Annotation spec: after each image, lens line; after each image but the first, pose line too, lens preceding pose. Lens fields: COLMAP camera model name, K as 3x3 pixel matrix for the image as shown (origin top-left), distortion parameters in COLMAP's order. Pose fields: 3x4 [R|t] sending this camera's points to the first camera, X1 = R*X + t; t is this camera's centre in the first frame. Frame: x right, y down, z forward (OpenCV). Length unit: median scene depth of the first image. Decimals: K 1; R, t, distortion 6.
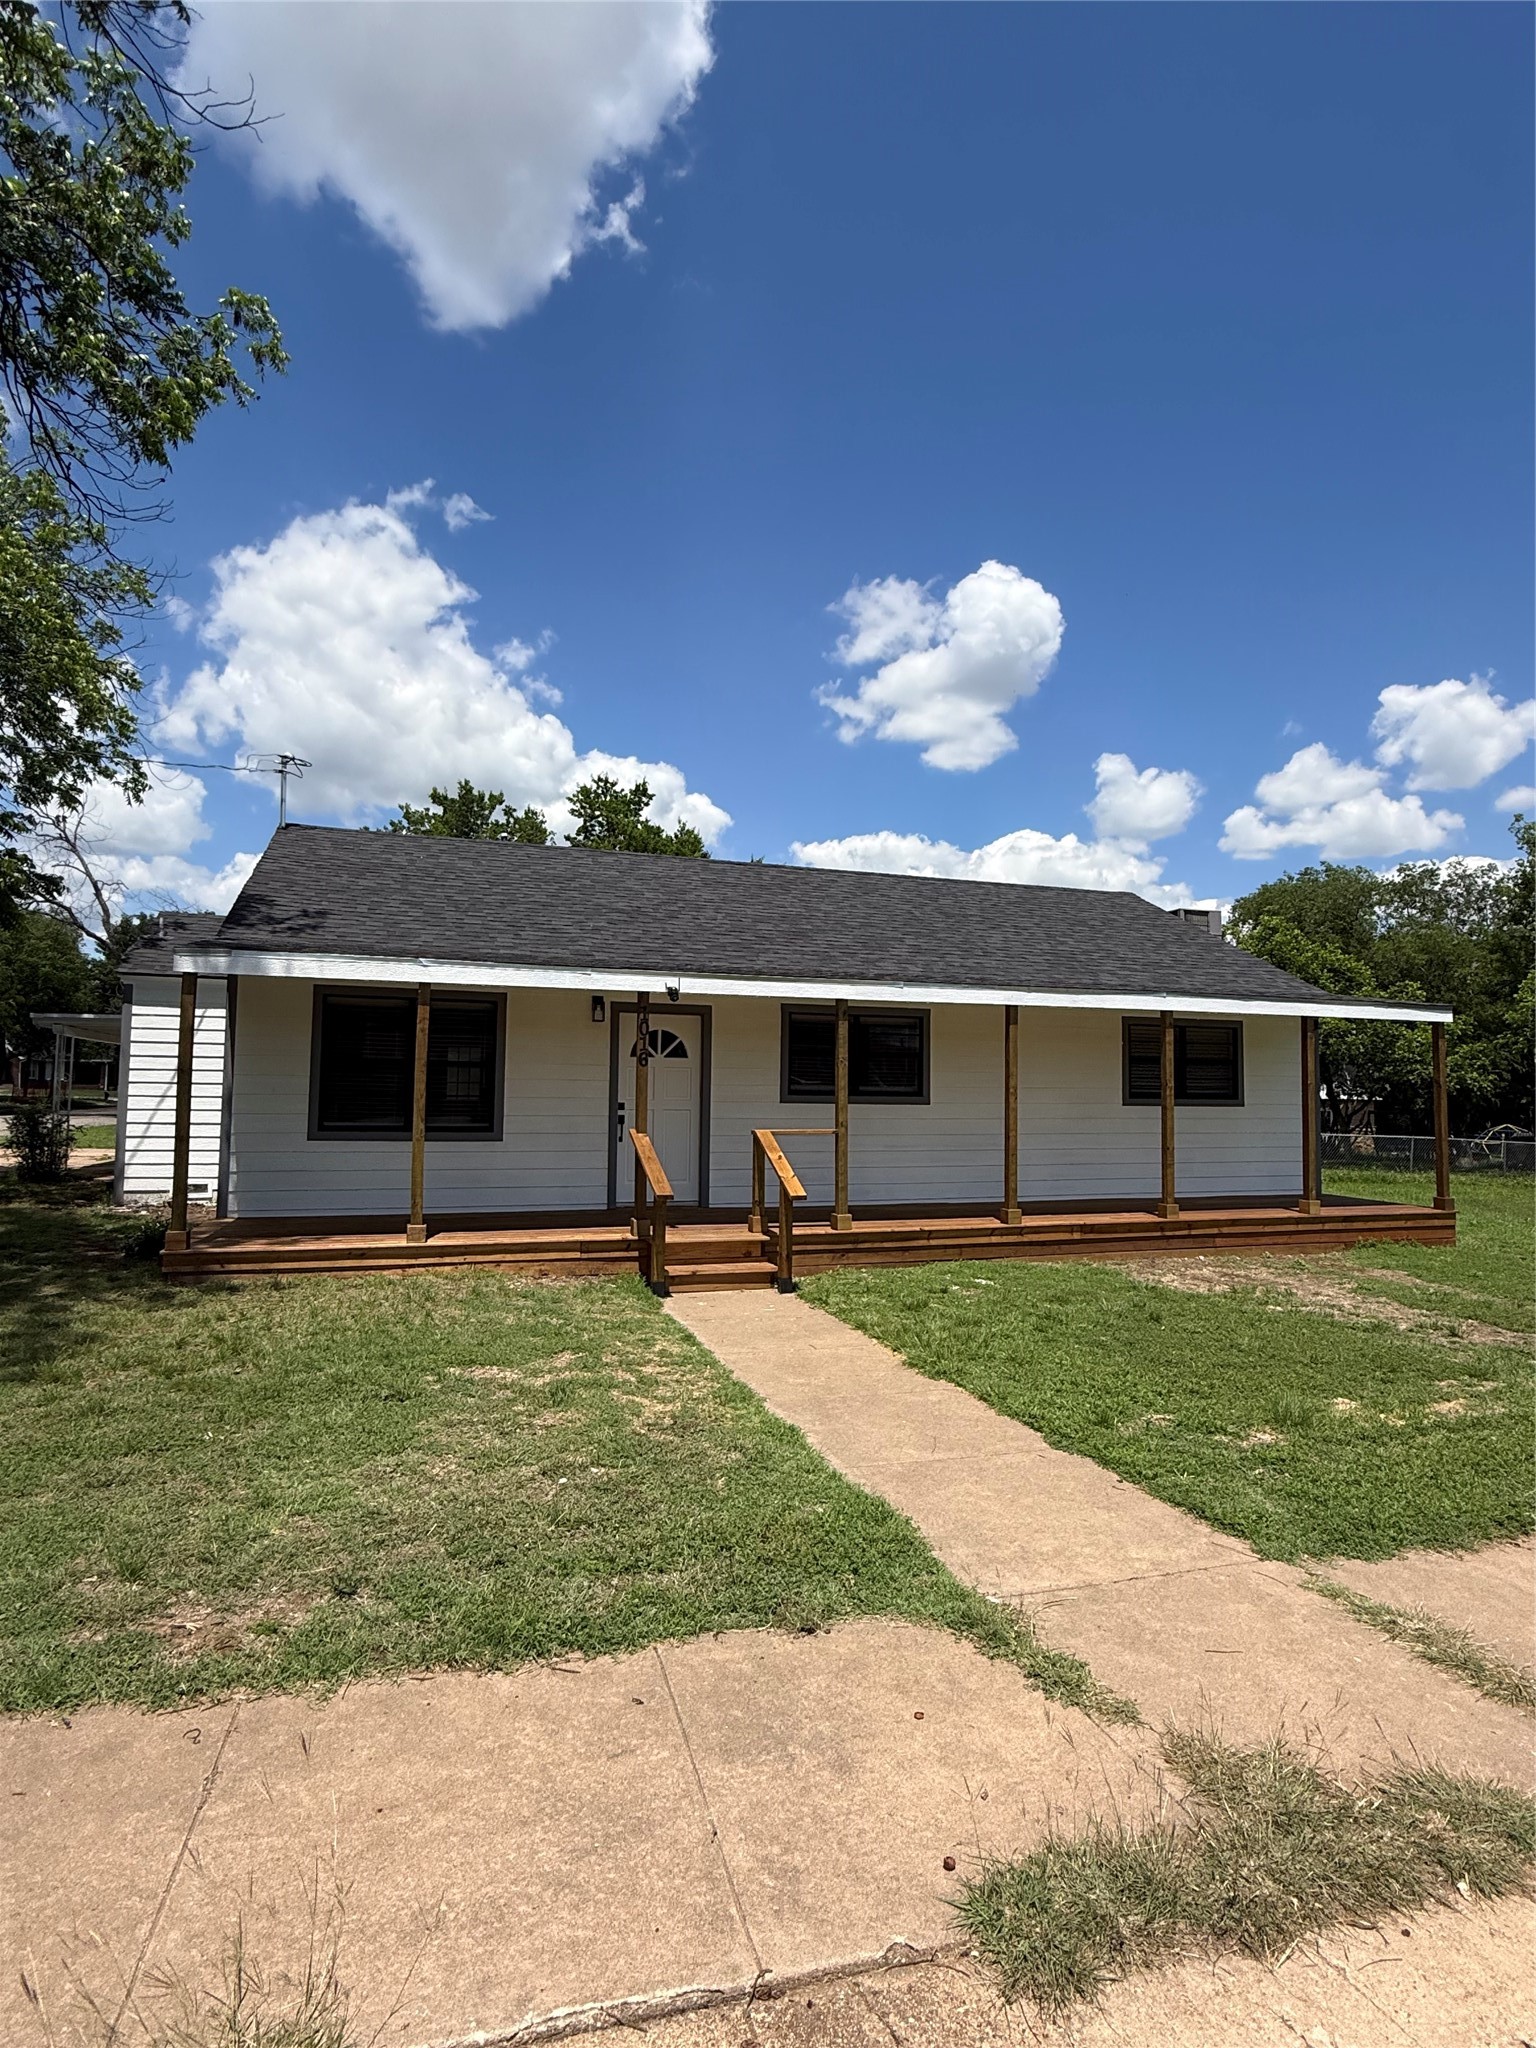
lens RADIAL K [[1056.1, 0, 756.6], [0, 1056.1, 1018.1], [0, 0, 1]] dist [-0.002163, 0.001167]
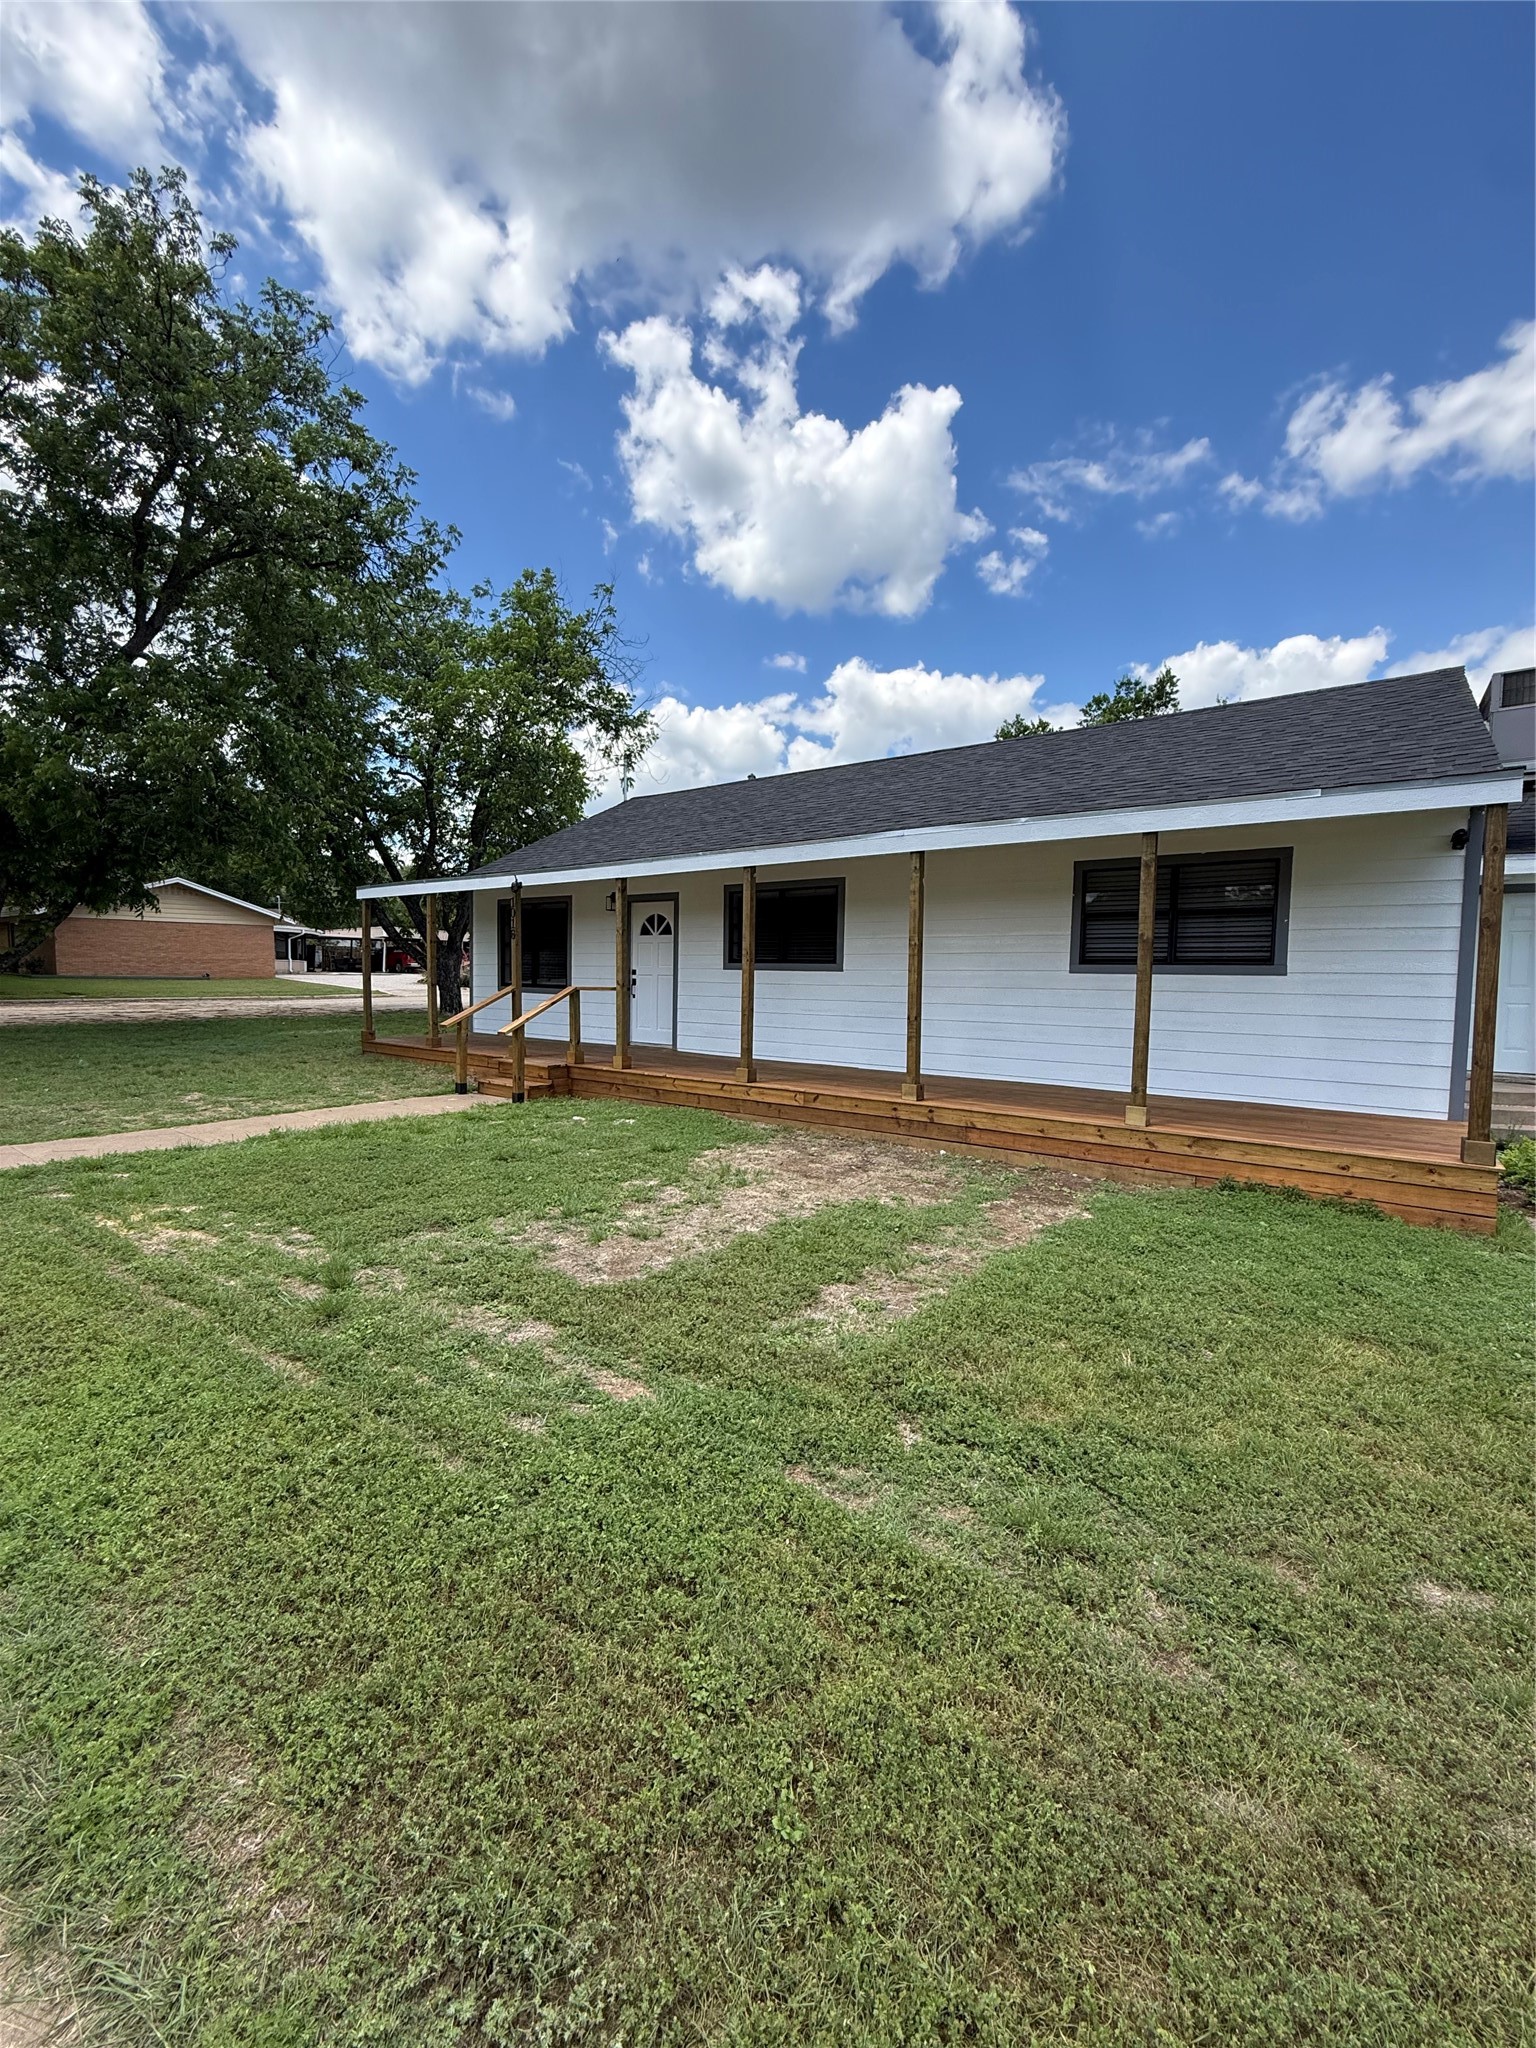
lens RADIAL K [[816.1, 0, 778.6], [0, 816.1, 1027.2], [0, 0, 1]] dist [0.000041, -0.001311]
pose [[0.606783, 0.048557, -0.793383, 0.309802], [0.048021, 0.994070, 0.097567, 0.022848], [0.793415, -0.097301, 0.600853, 0.193105]]
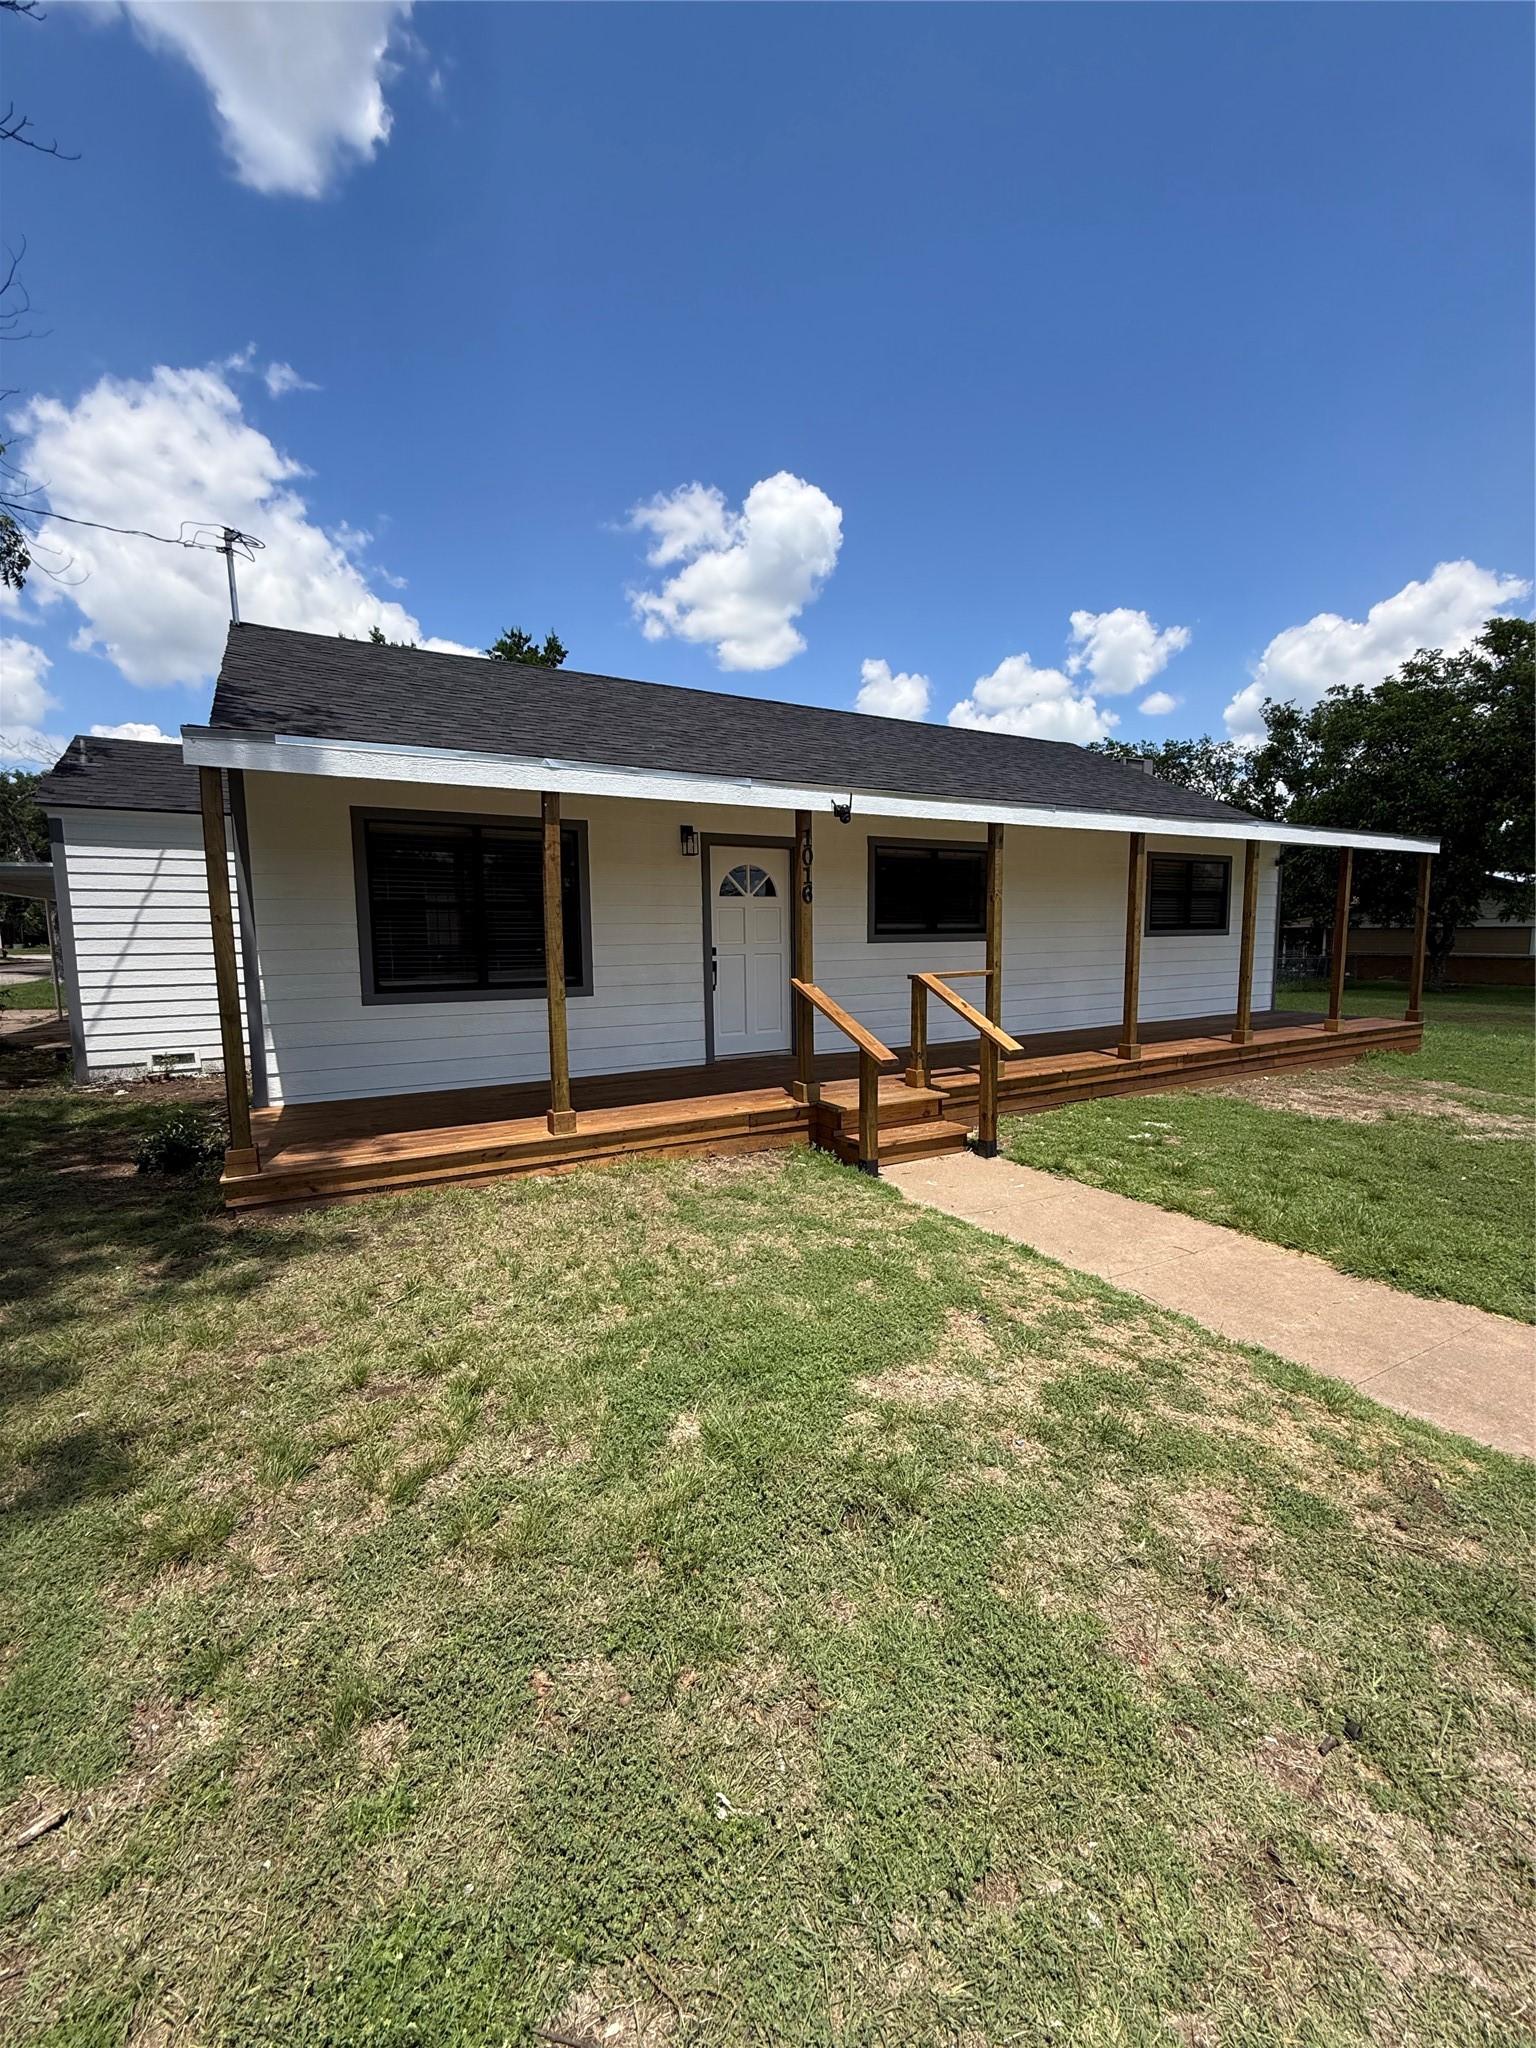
lens RADIAL K [[816.1, 0, 757.7], [0, 816.1, 1041.8], [0, 0, 1]] dist [0.000041, -0.001311]
pose [[0.980435, -0.050510, 0.190252, -0.085906], [0.010967, 0.979033, 0.203407, 0.006693], [-0.196537, -0.197340, 0.960432, 0.116674]]
